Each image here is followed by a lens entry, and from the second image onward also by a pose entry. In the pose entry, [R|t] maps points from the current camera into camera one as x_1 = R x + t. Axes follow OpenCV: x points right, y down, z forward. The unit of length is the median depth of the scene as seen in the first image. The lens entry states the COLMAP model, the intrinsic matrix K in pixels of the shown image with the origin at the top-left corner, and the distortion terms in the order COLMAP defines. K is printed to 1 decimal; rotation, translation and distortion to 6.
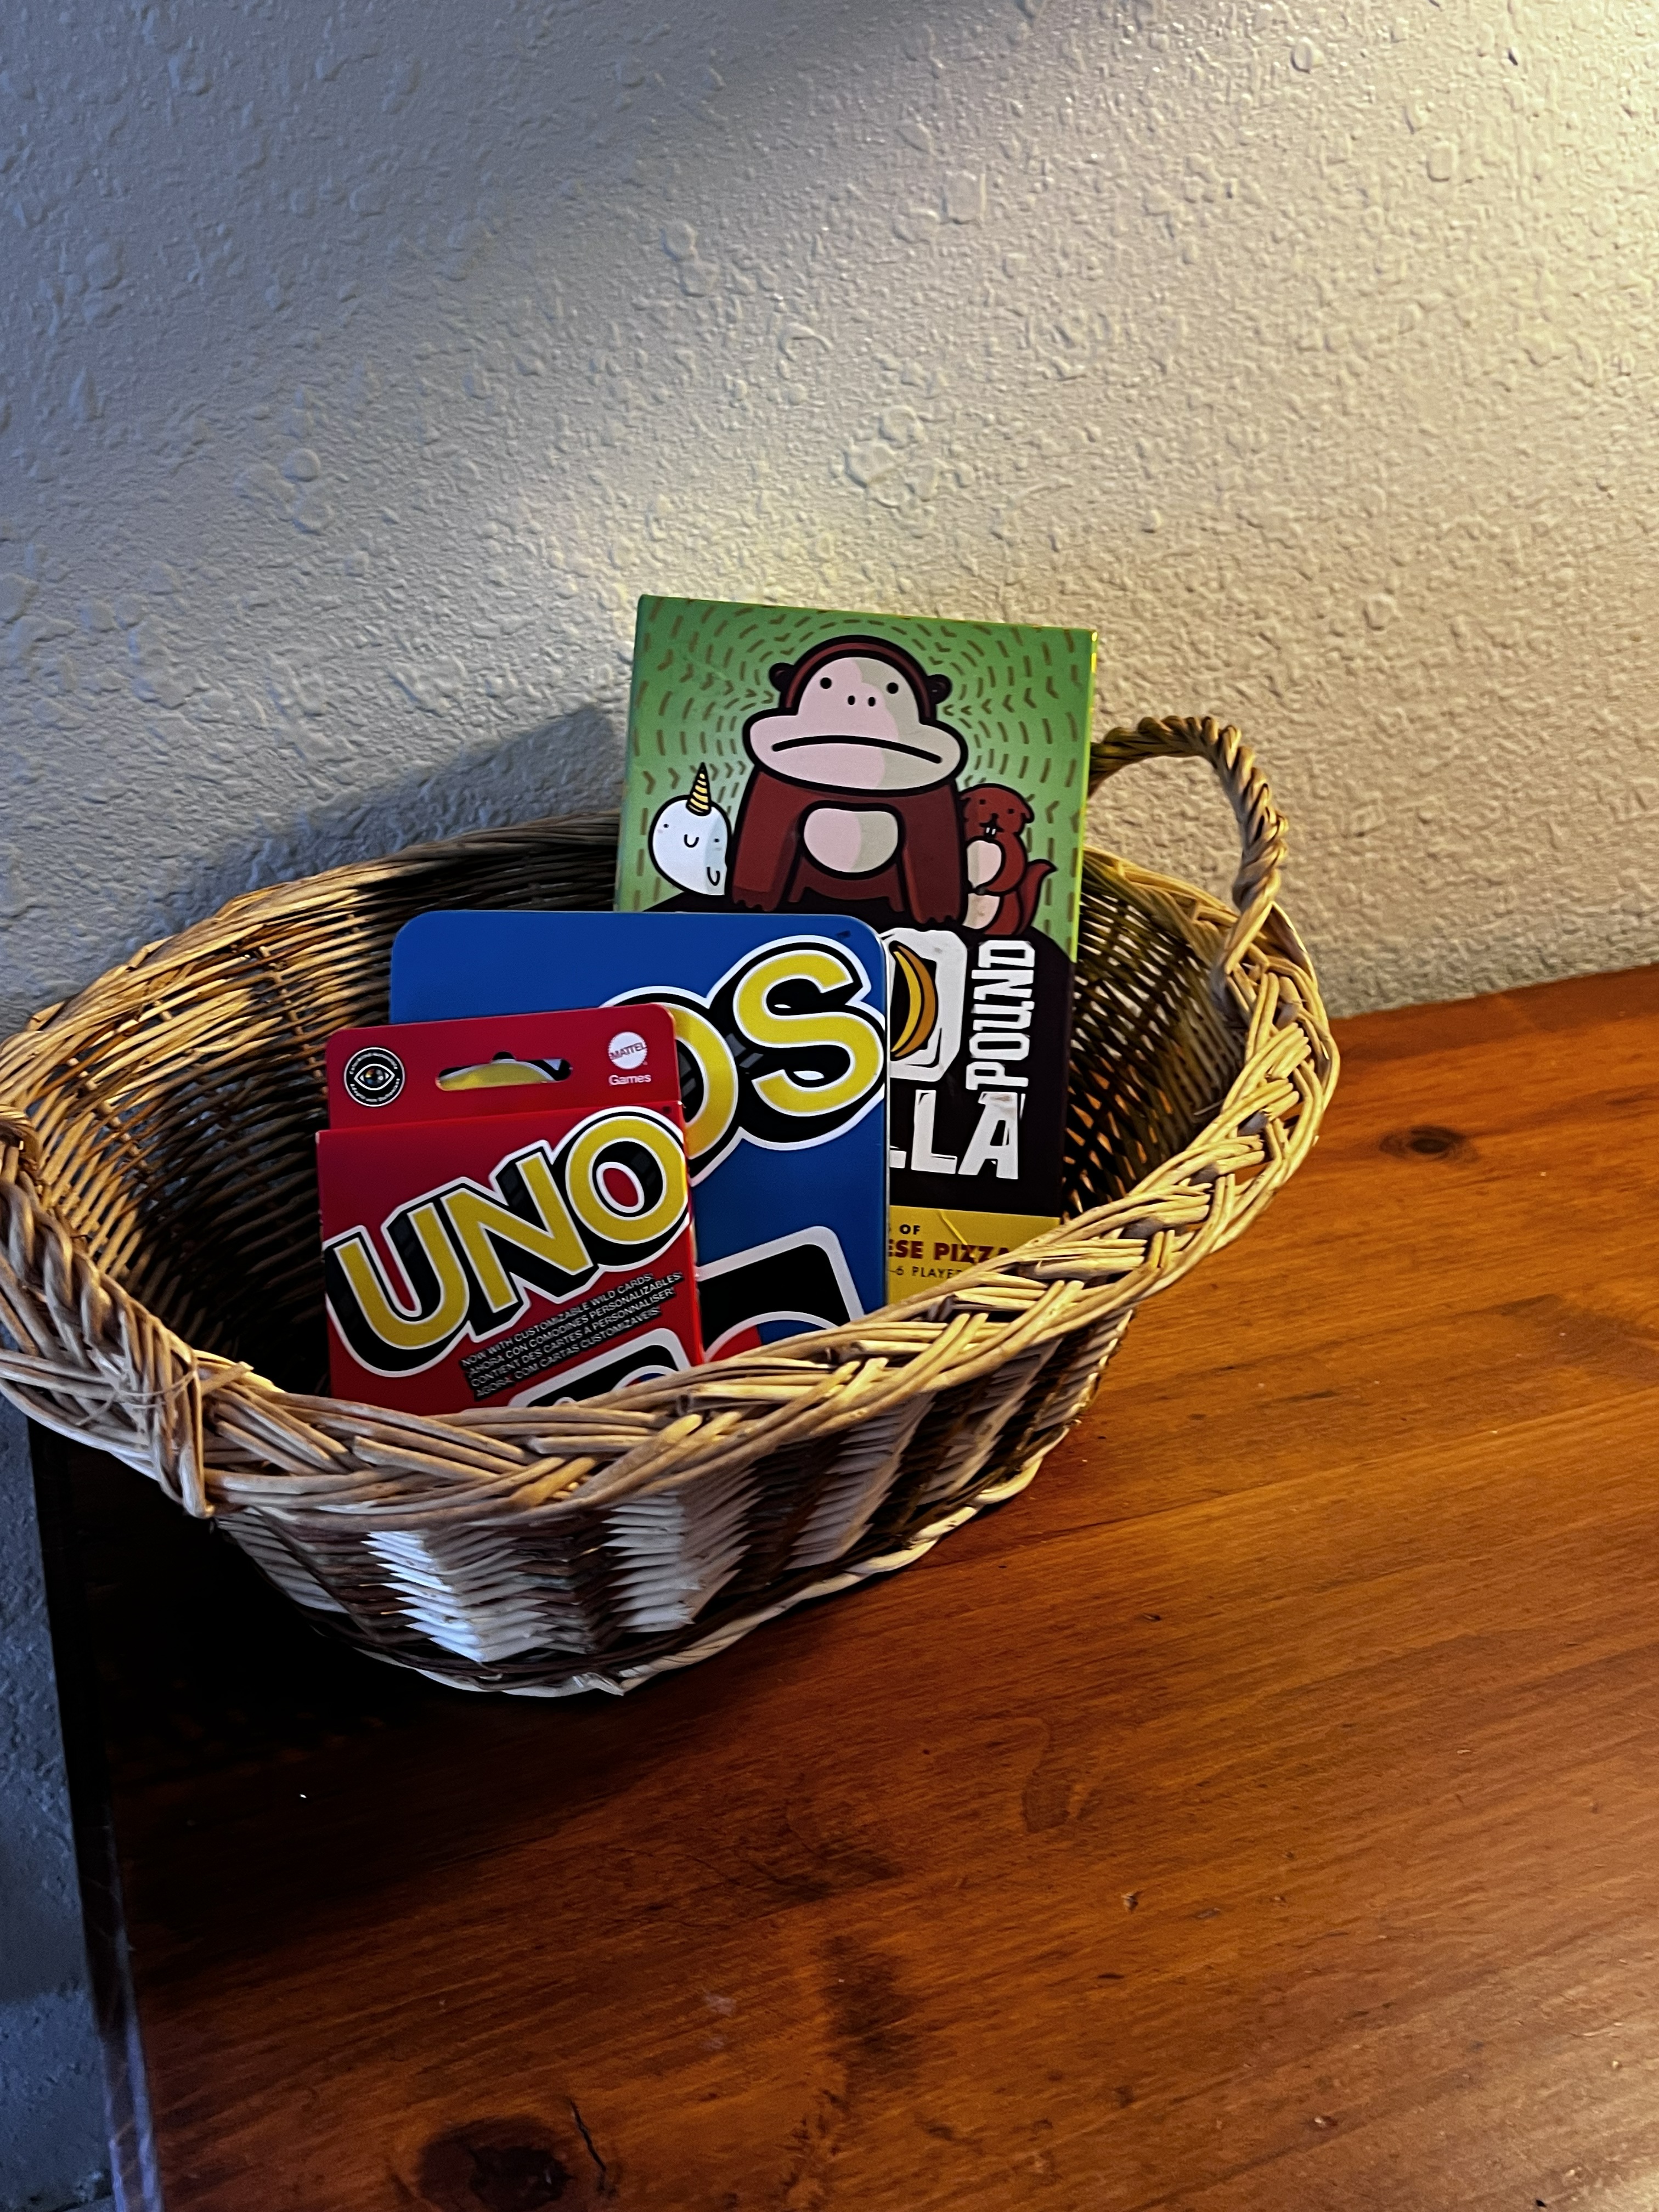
lens RADIAL K [[2055.9, 0, 829.5], [0, 2055.9, 1106.0], [0, 0, 1]] dist [0.017324, 0.005019]
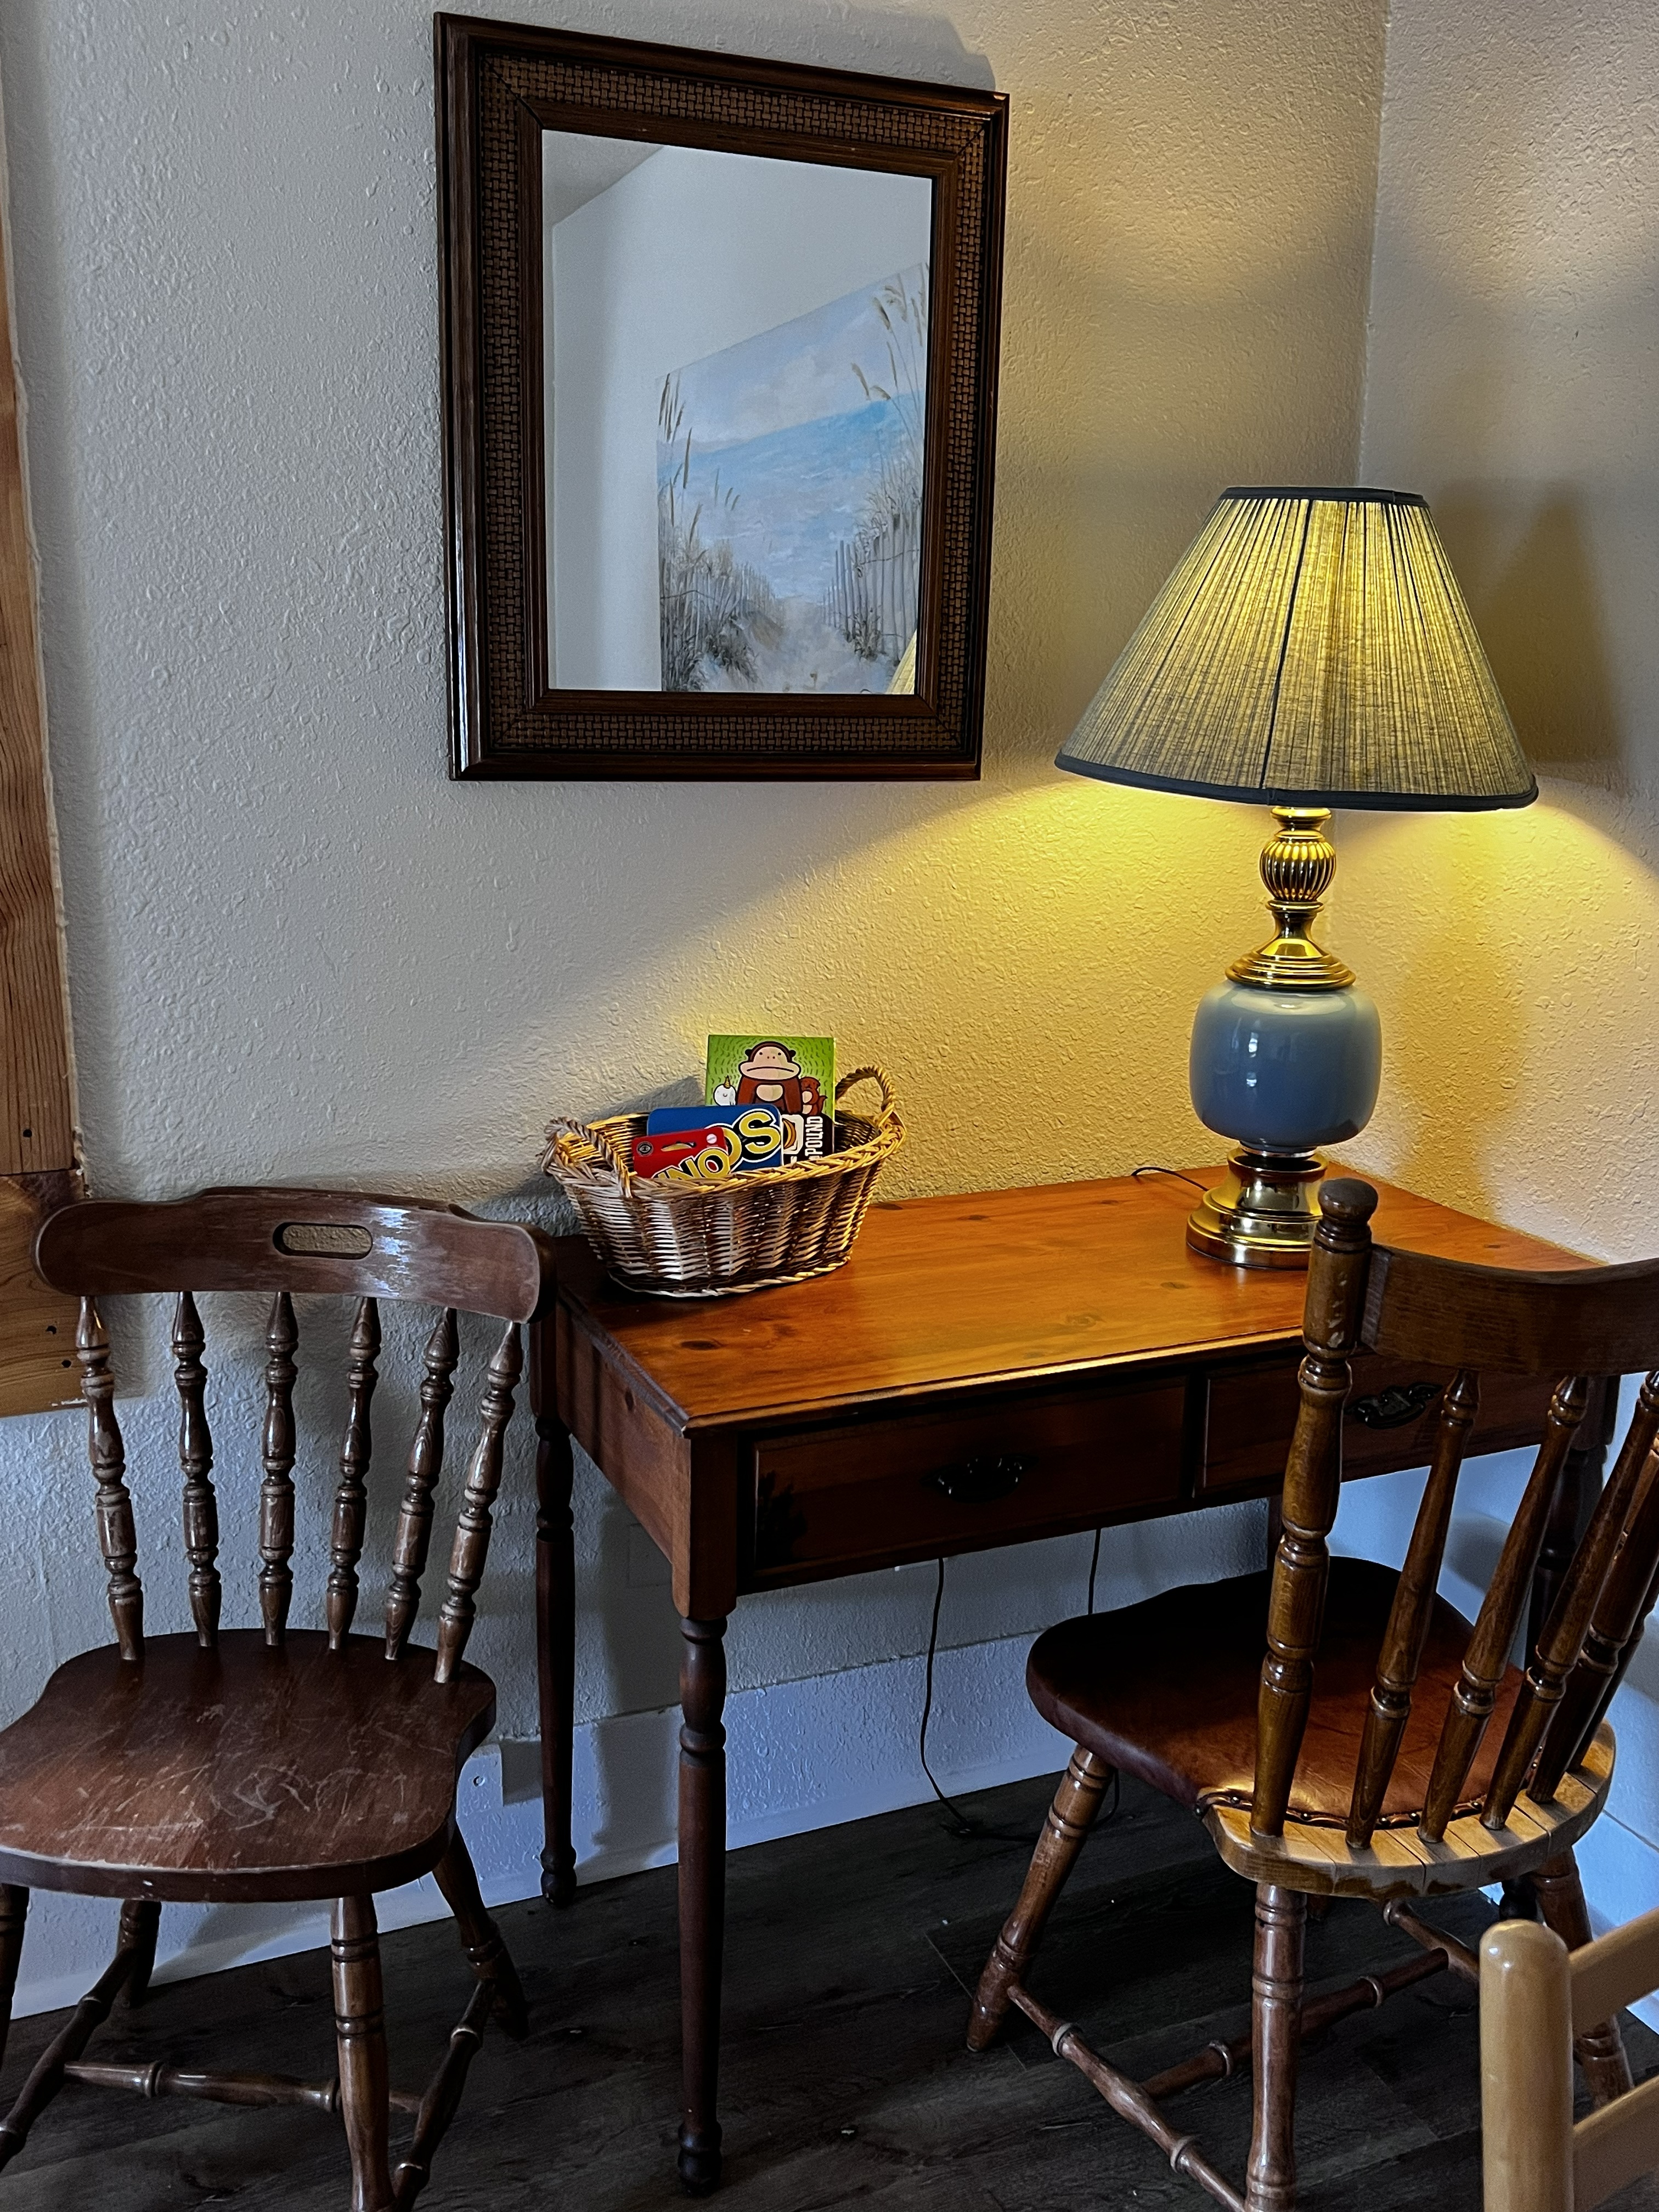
lens RADIAL K [[2055.9, 0, 829.5], [0, 2055.9, 1106.0], [0, 0, 1]] dist [0.017324, 0.005019]
pose [[0.998434, -0.050222, 0.024640, 0.024994], [0.055660, 0.935963, -0.347671, 1.151980], [-0.005601, 0.348498, 0.937293, -2.371448]]
